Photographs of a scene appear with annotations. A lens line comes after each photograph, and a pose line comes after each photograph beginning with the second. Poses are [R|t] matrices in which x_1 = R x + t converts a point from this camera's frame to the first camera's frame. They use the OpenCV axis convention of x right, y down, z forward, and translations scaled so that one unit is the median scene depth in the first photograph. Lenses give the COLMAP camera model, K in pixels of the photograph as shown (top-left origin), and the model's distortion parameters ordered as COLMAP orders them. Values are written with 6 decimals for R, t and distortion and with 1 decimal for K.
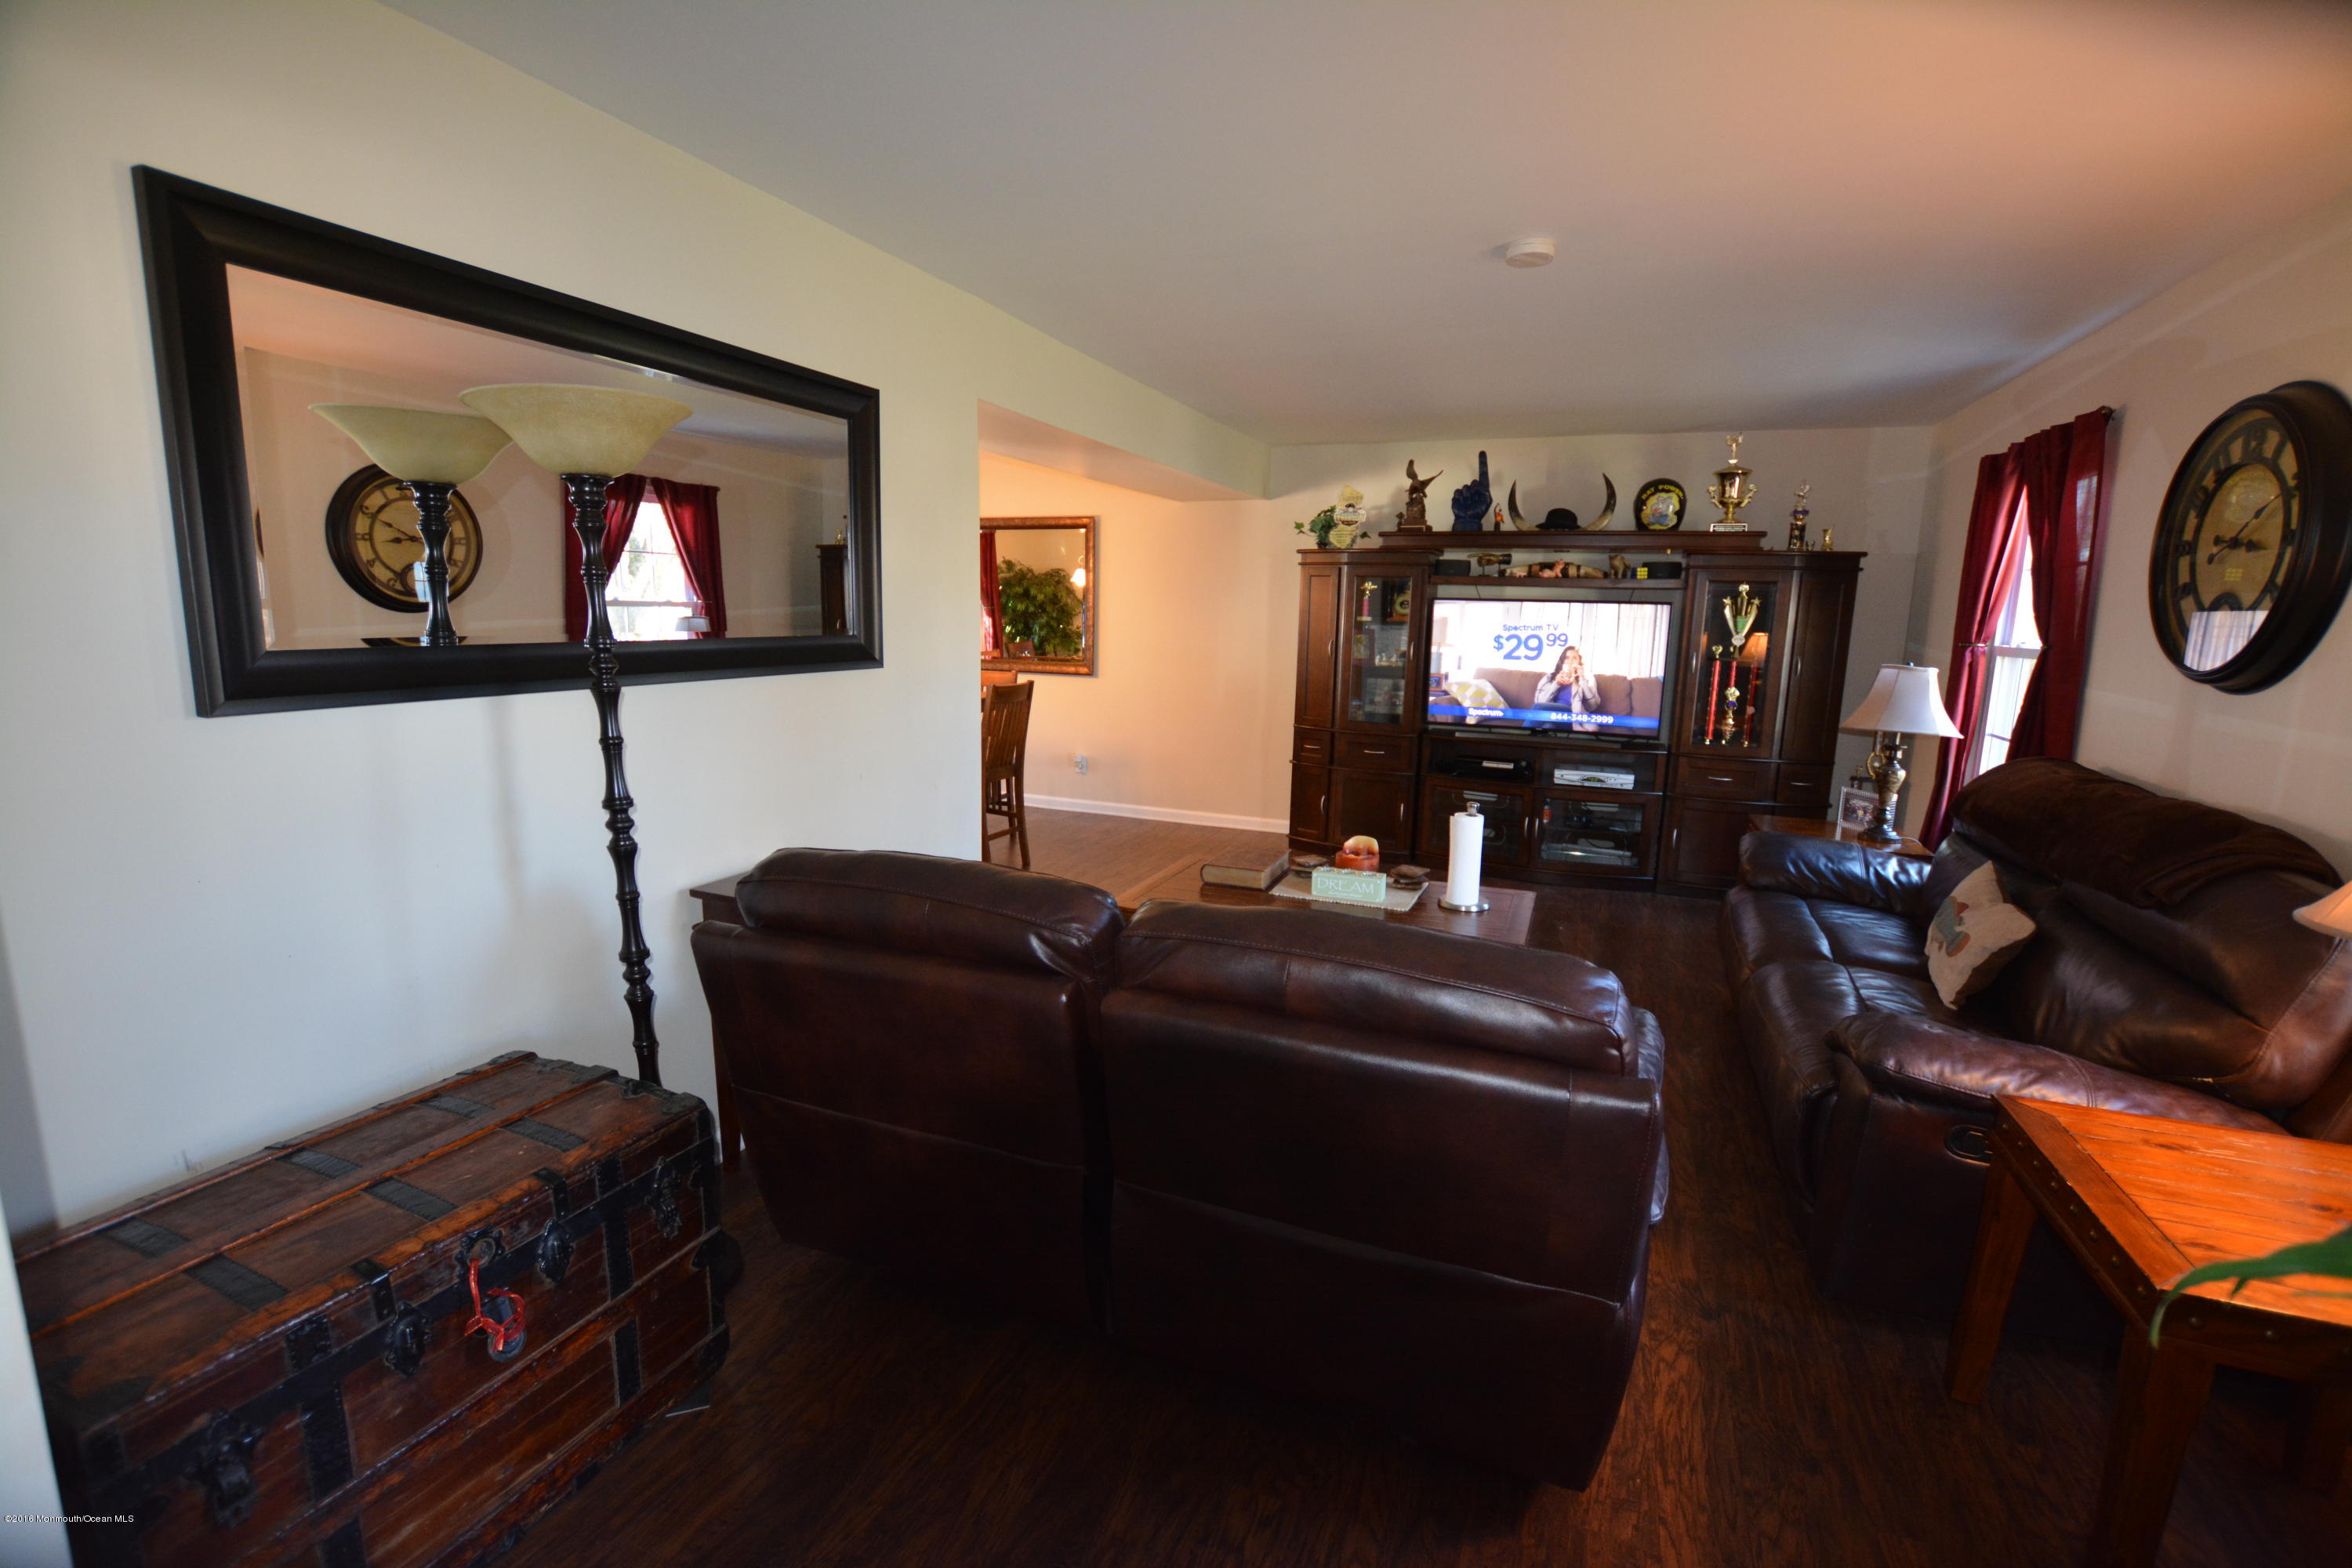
lens RADIAL K [[1035.9, 0, 1175.0], [0, 1035.9, 777.6], [0, 0, 1]] dist [-0.027108, -0.000331]
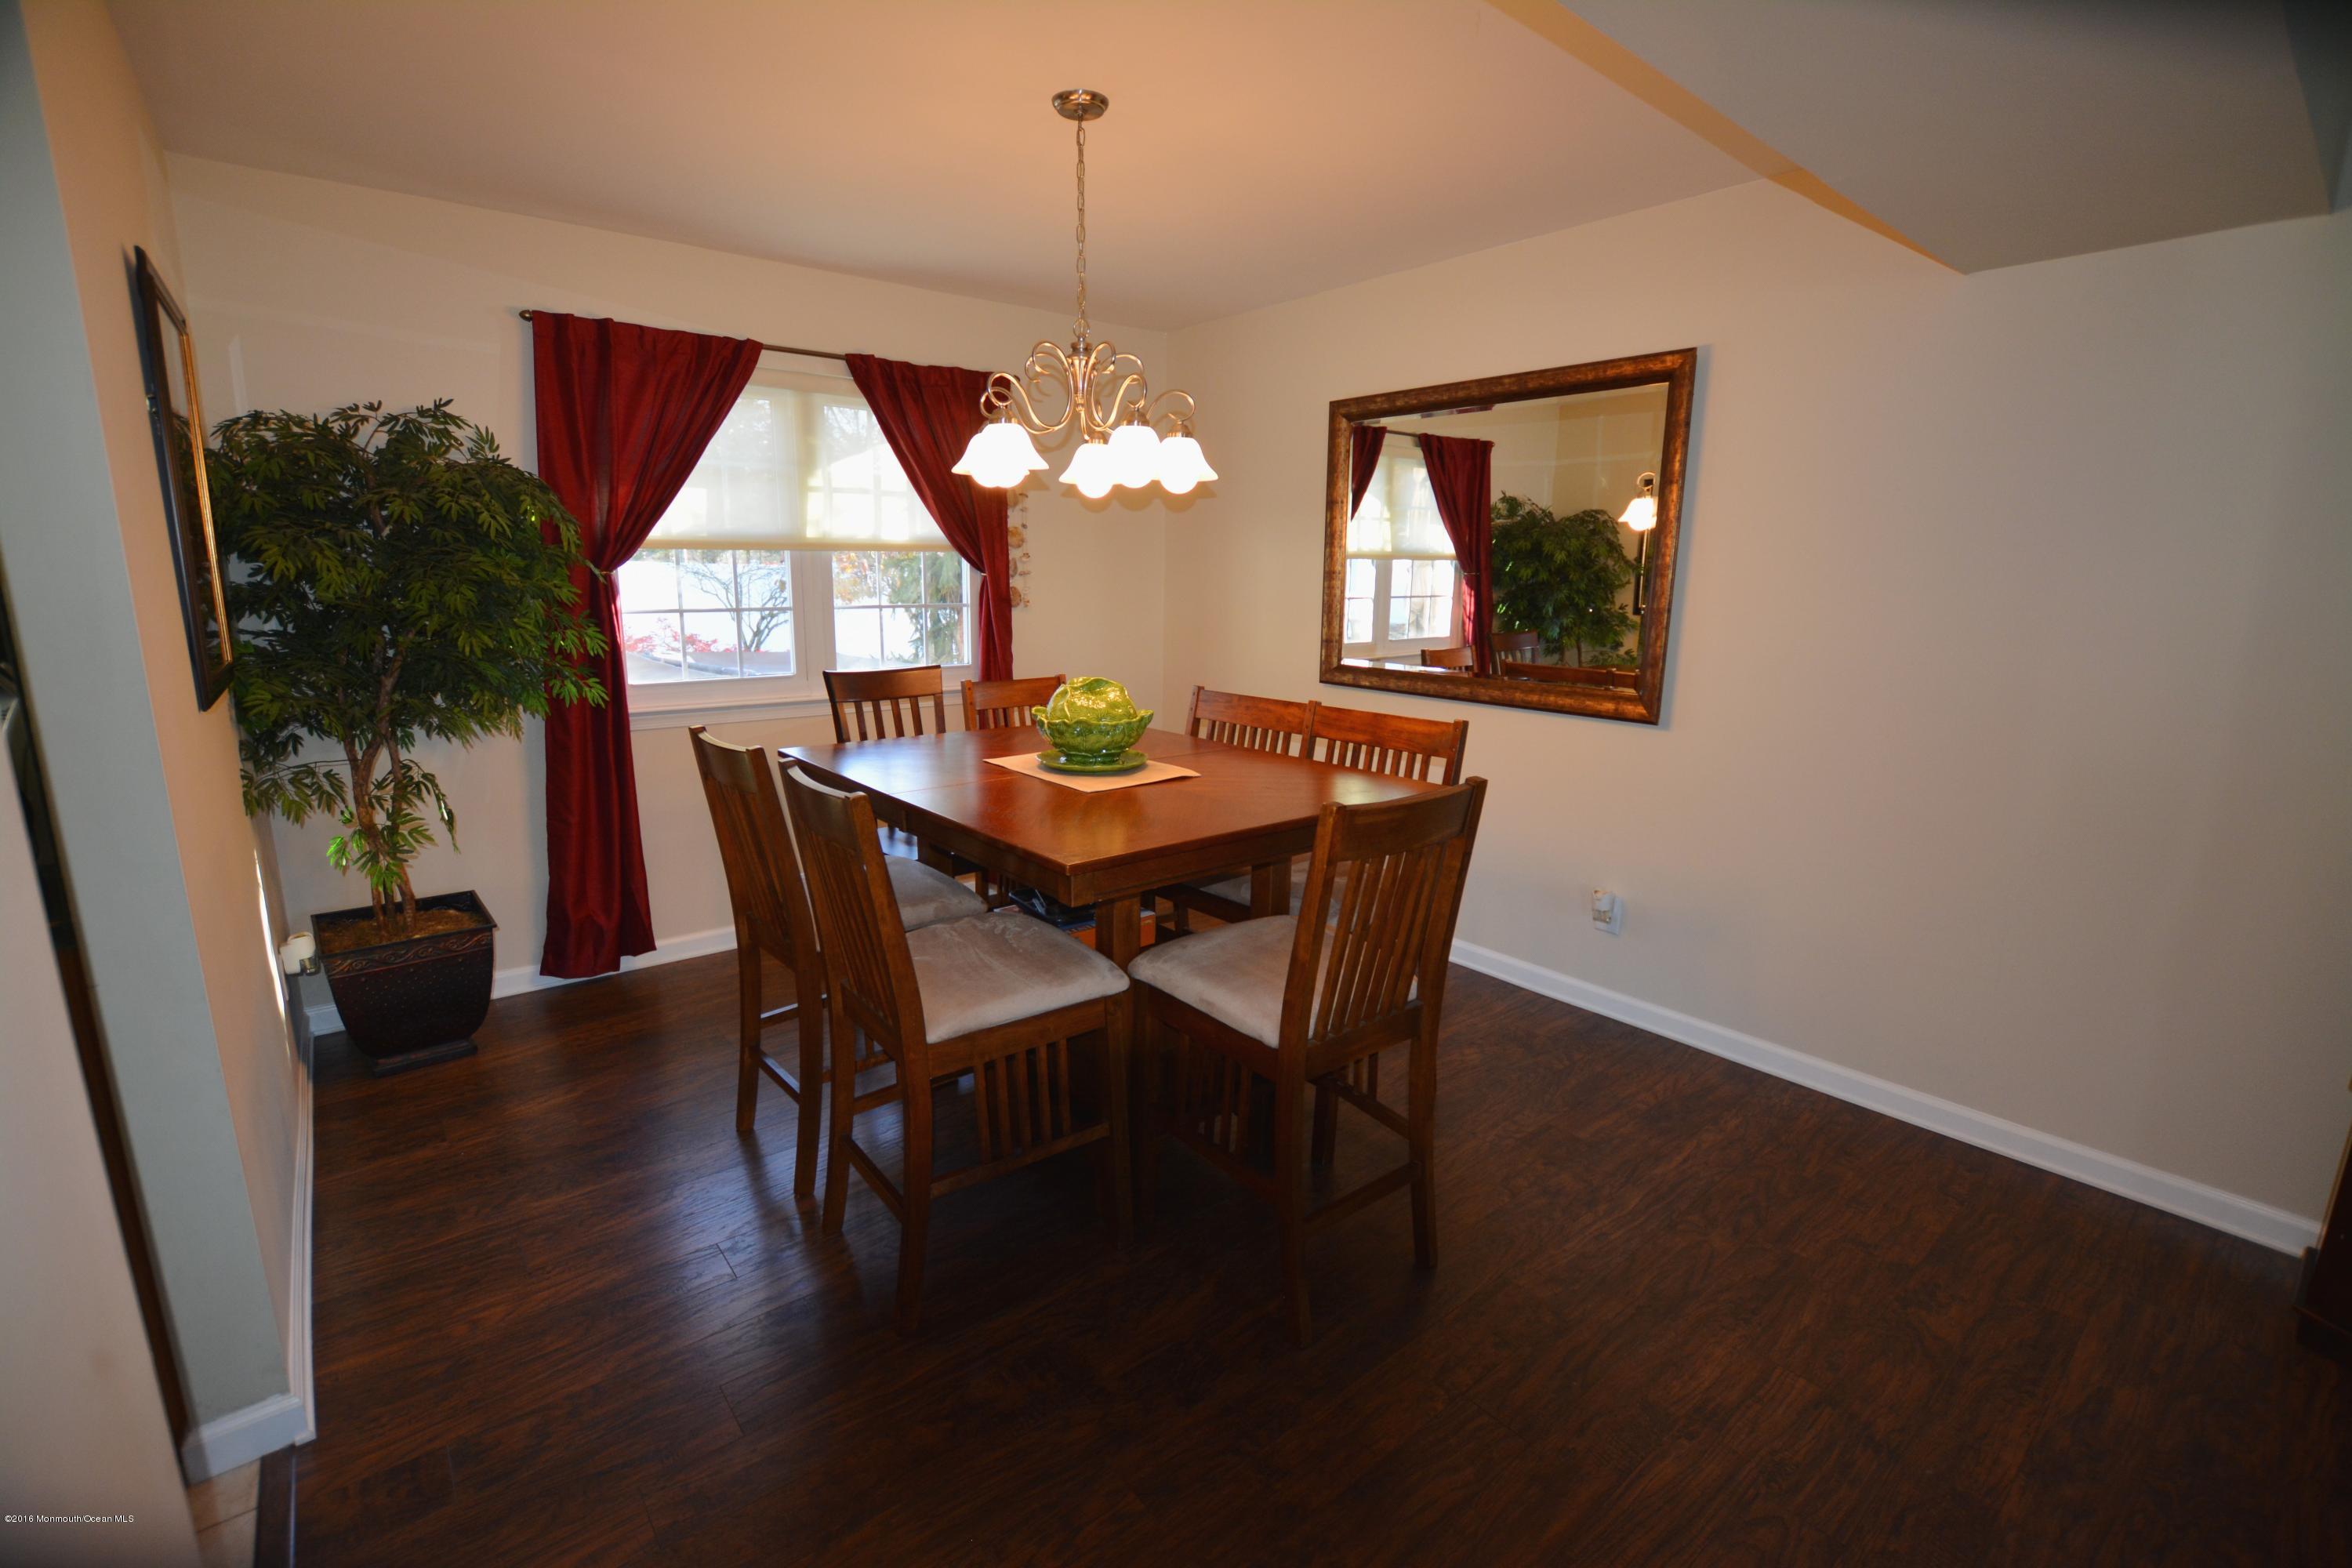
lens RADIAL K [[1035.9, 0, 1184.7], [0, 1035.9, 773.5], [0, 0, 1]] dist [-0.027108, -0.000331]
pose [[0.885499, 0.080533, -0.457609, -0.039390], [-0.066186, 0.996684, 0.047330, -0.063220], [0.459903, -0.011623, 0.887893, 0.369006]]
